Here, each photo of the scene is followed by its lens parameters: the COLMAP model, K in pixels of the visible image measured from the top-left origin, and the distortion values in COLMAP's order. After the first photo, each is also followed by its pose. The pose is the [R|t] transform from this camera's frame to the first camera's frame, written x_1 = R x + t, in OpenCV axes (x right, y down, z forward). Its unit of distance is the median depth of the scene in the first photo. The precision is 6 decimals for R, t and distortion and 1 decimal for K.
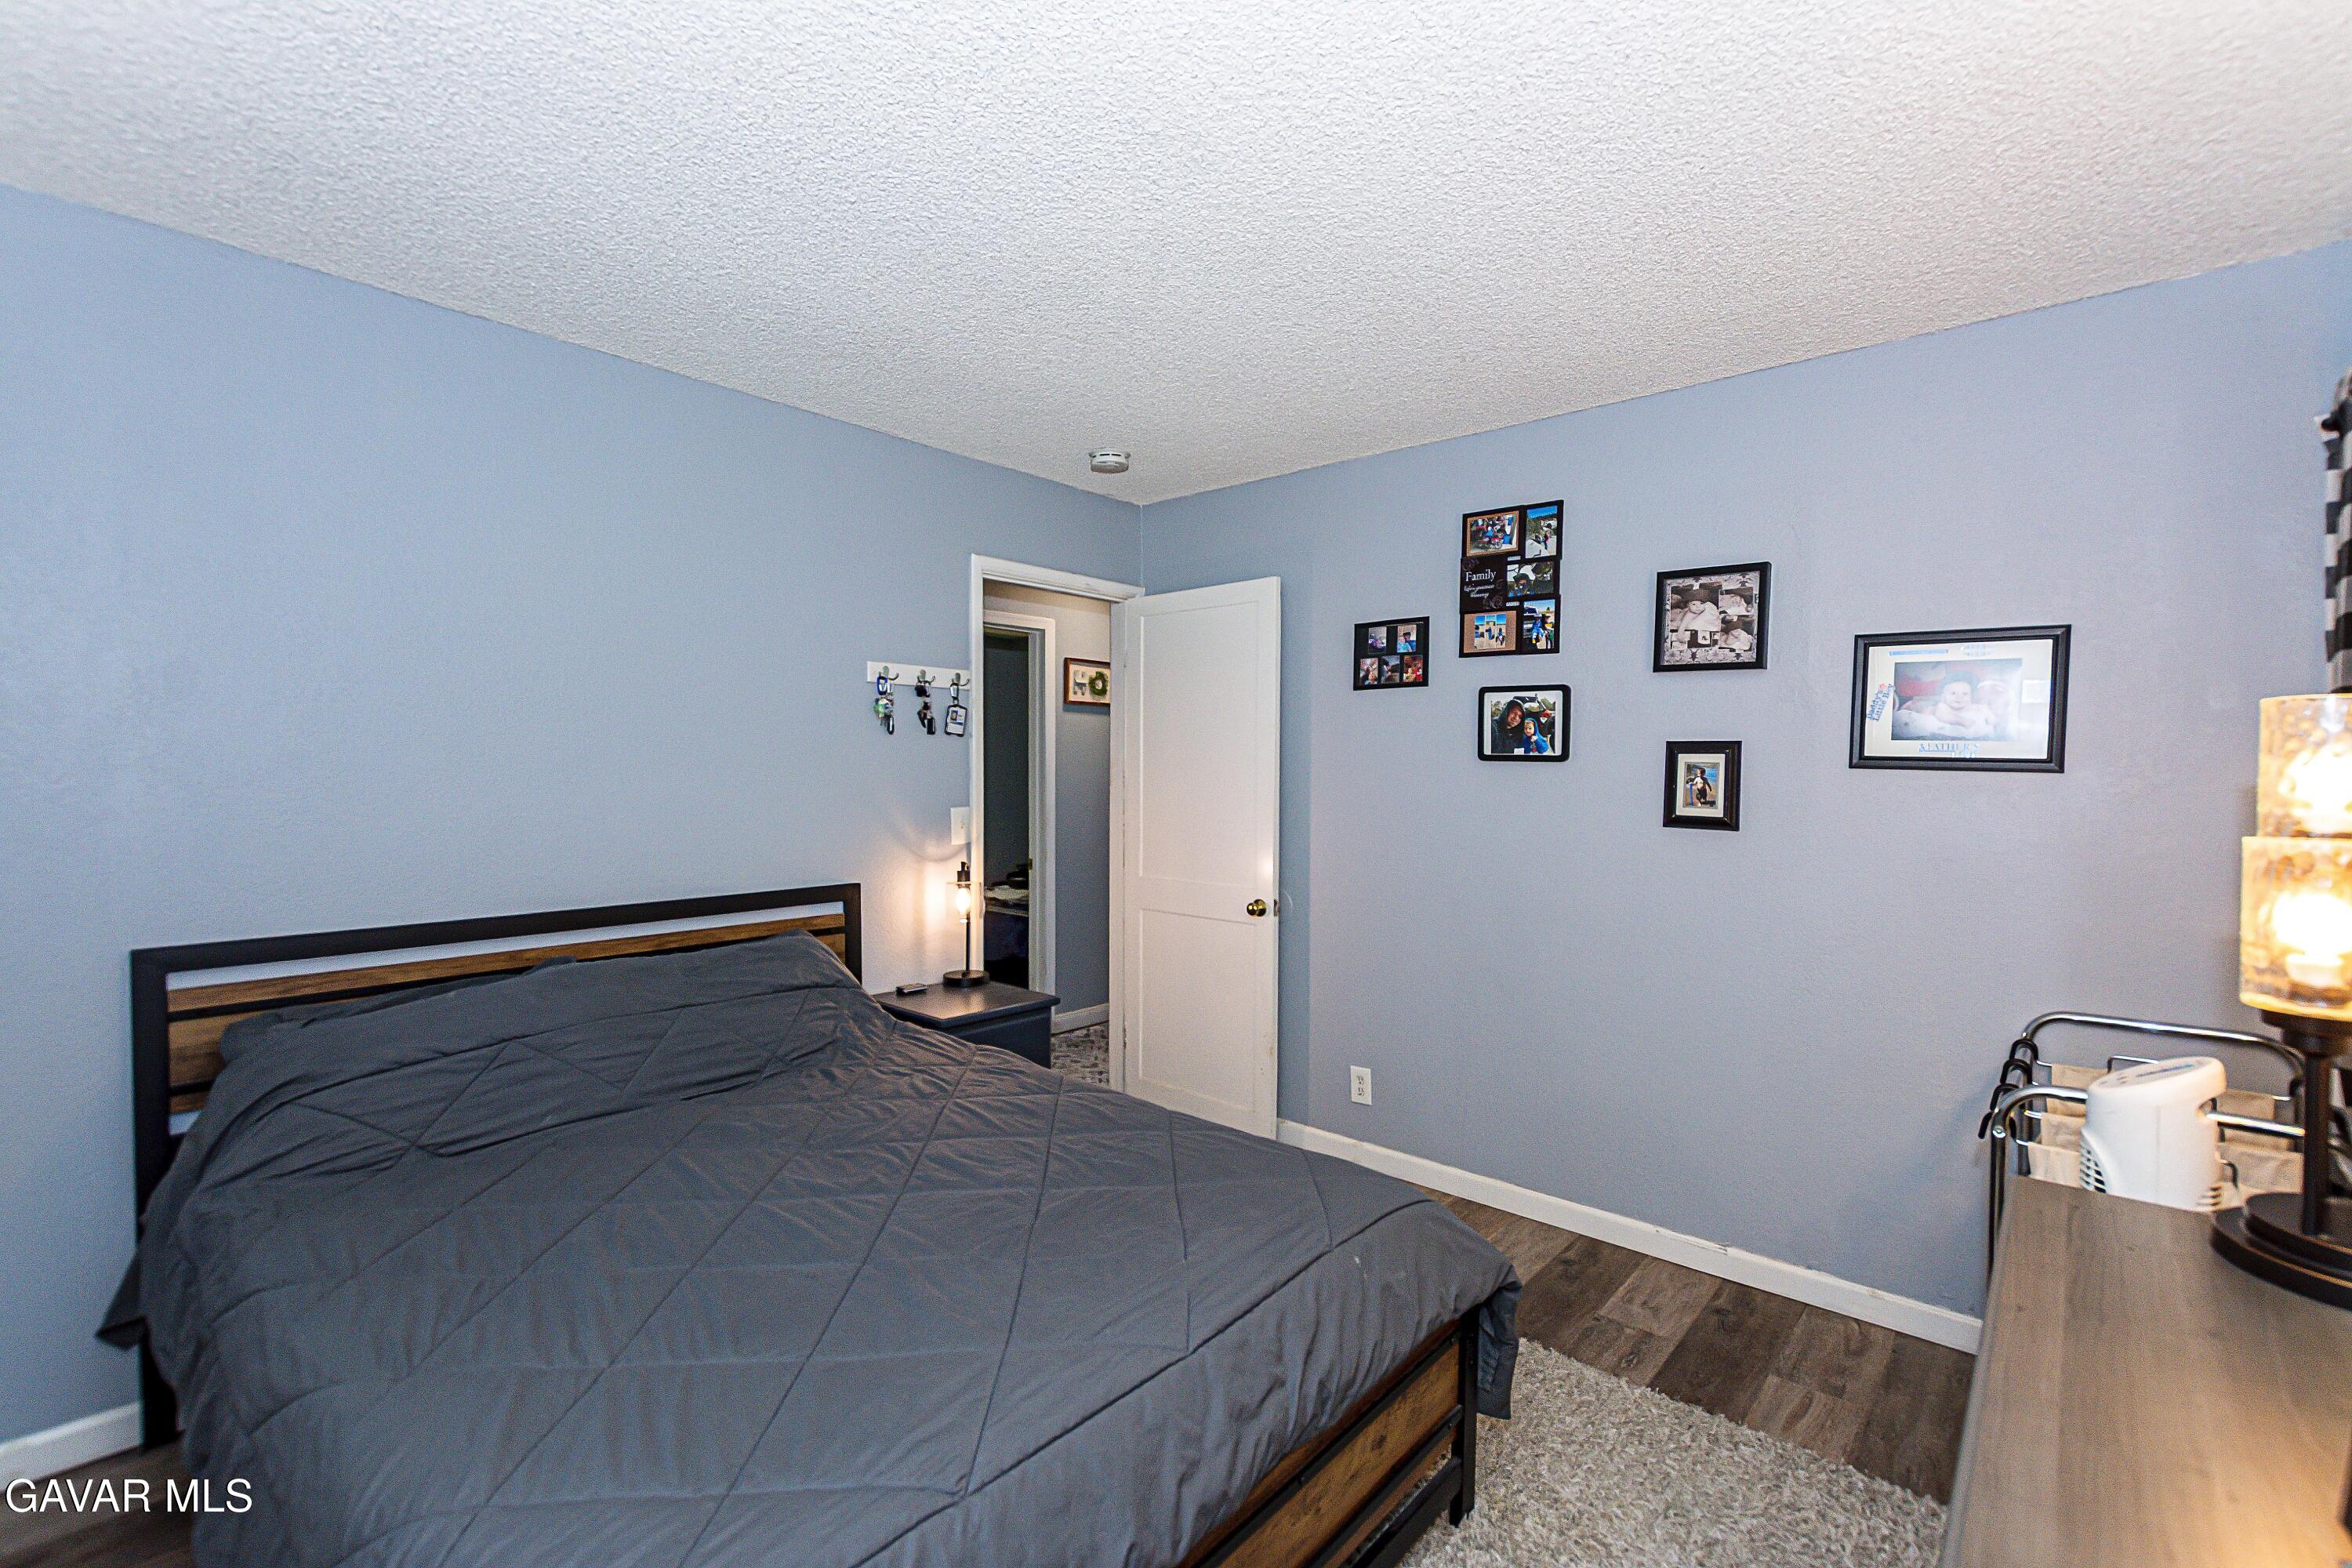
lens RADIAL K [[1041.6, 0, 1179.9], [0, 1041.6, 789.5], [0, 0, 1]] dist [0.005107, -0.002328]
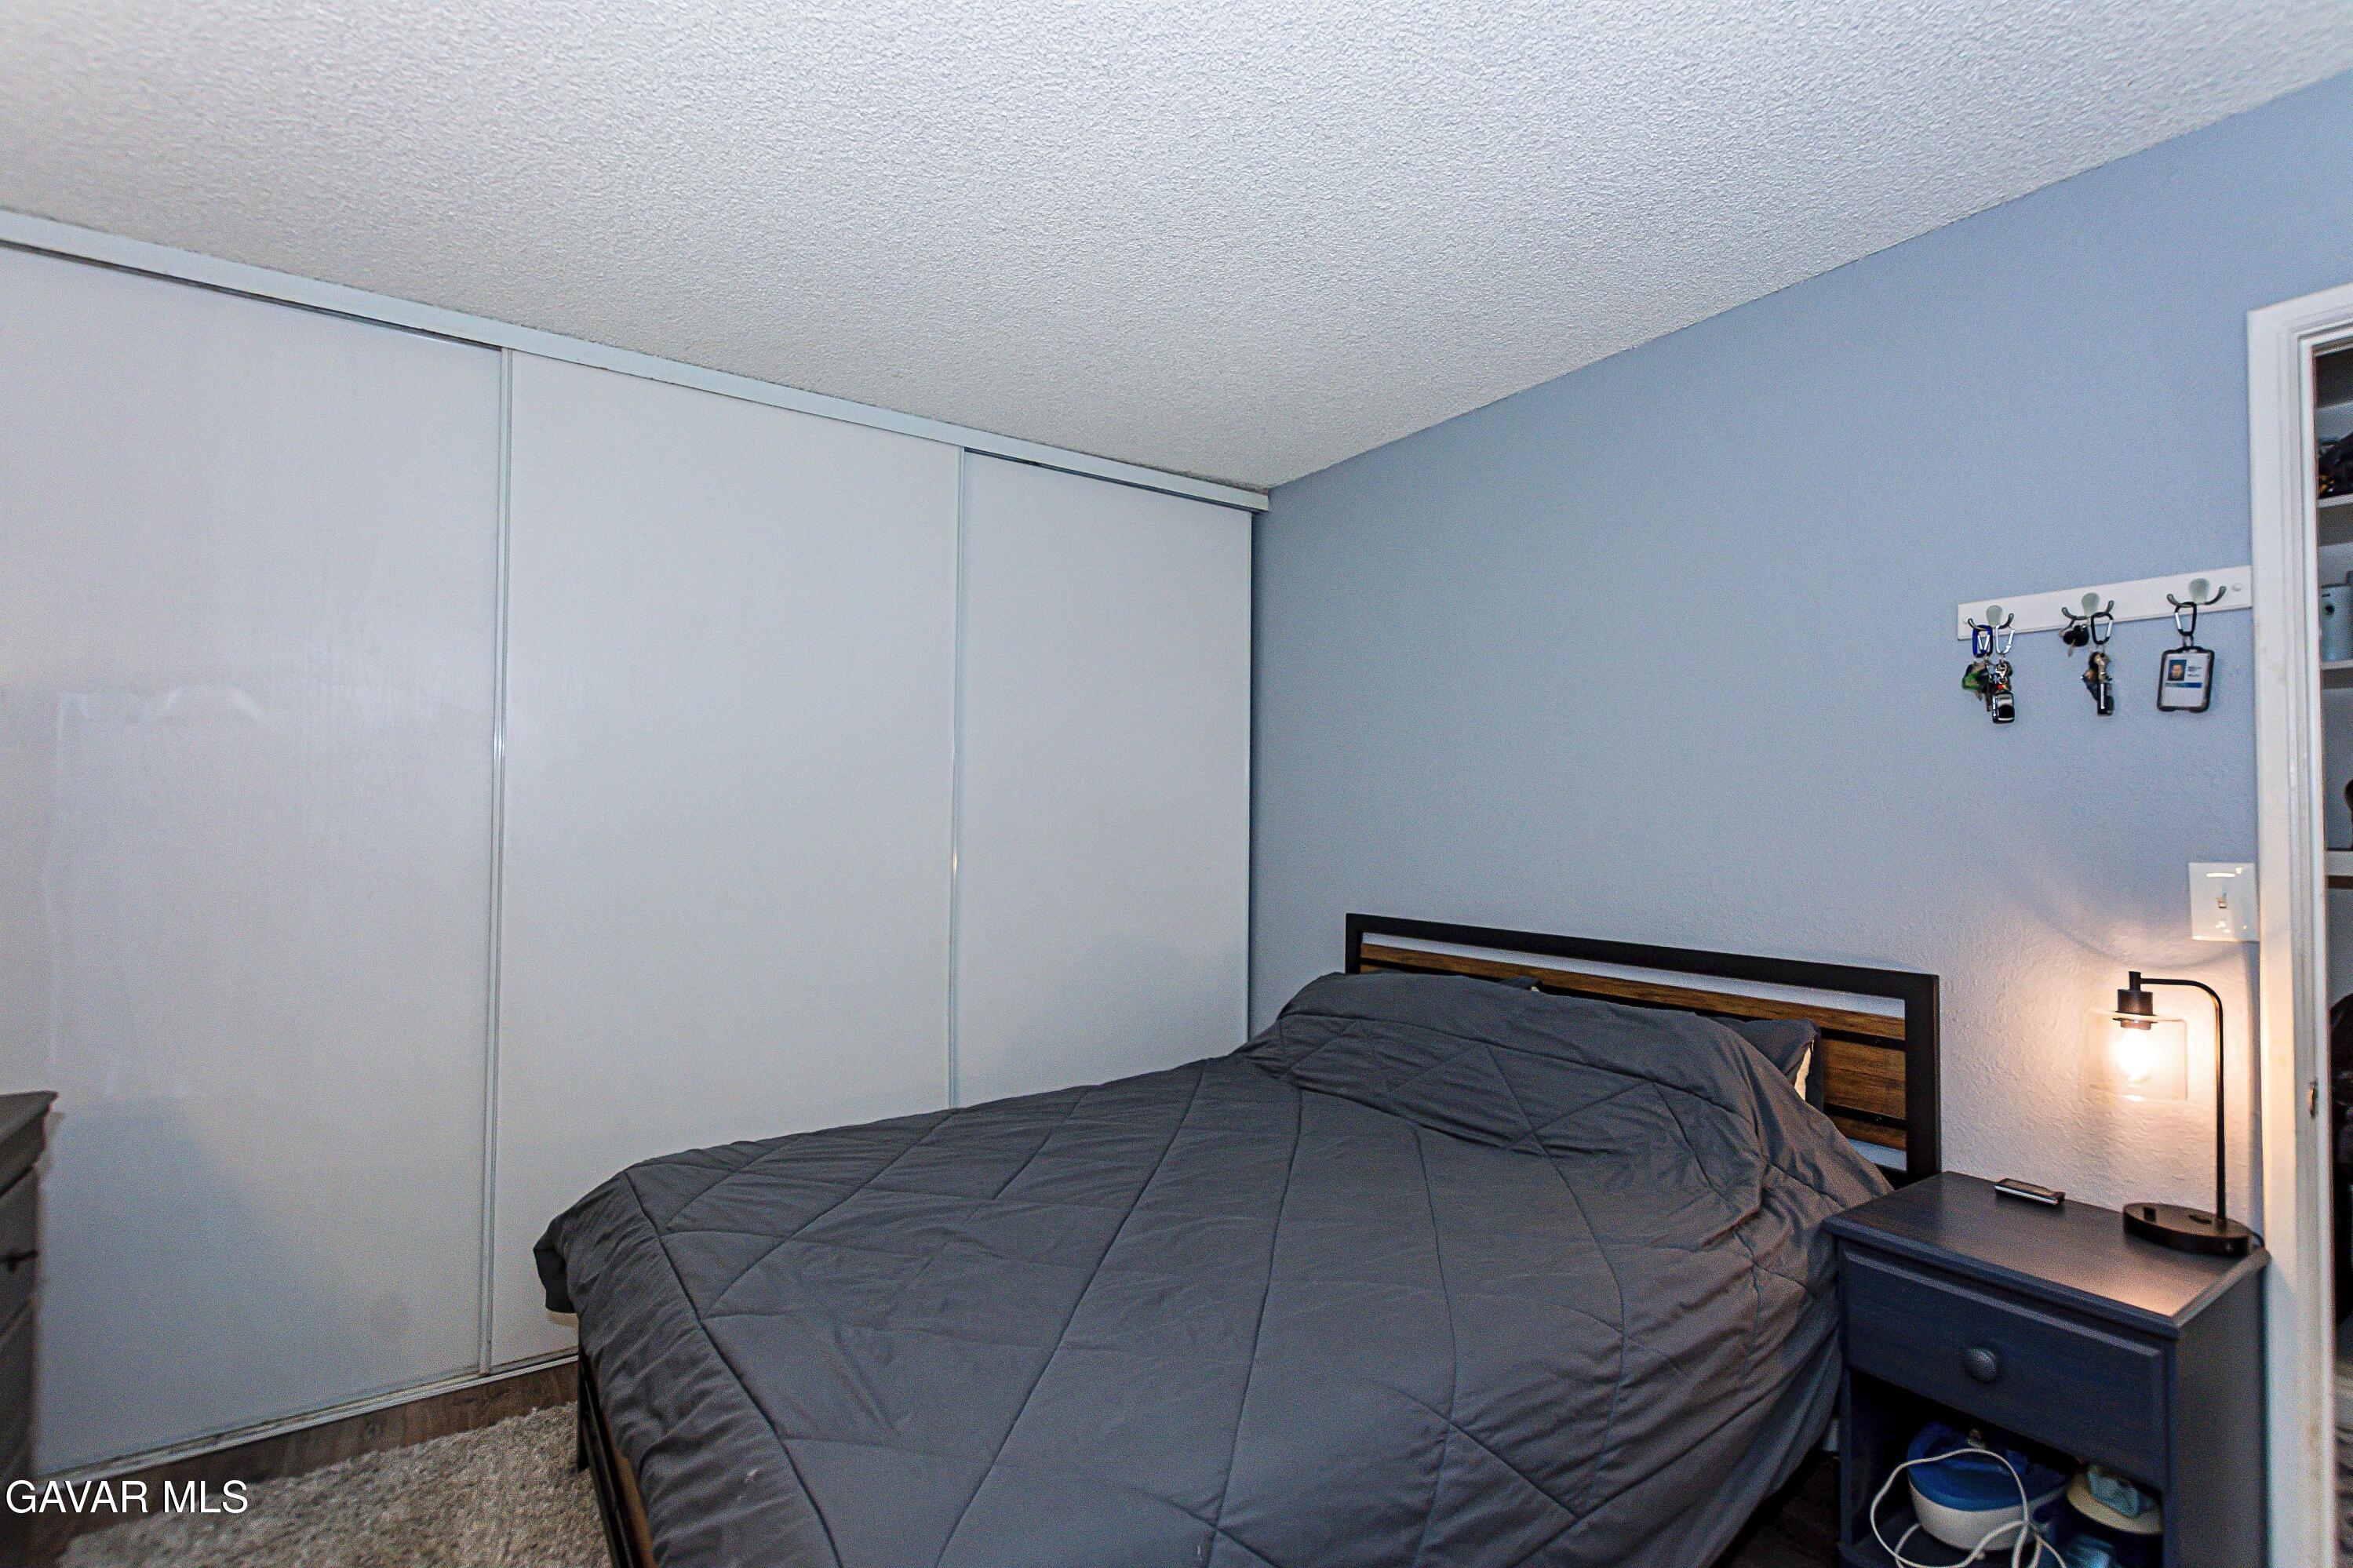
lens RADIAL K [[1042.0, 0, 1177.8], [0, 1042.0, 791.3], [0, 0, 1]] dist [0.005107, -0.002328]
pose [[-0.212624, -0.033935, -0.976545, 0.372731], [-0.035312, 0.999011, -0.027027, 0.014892], [0.976496, 0.028737, -0.213612, 0.688864]]
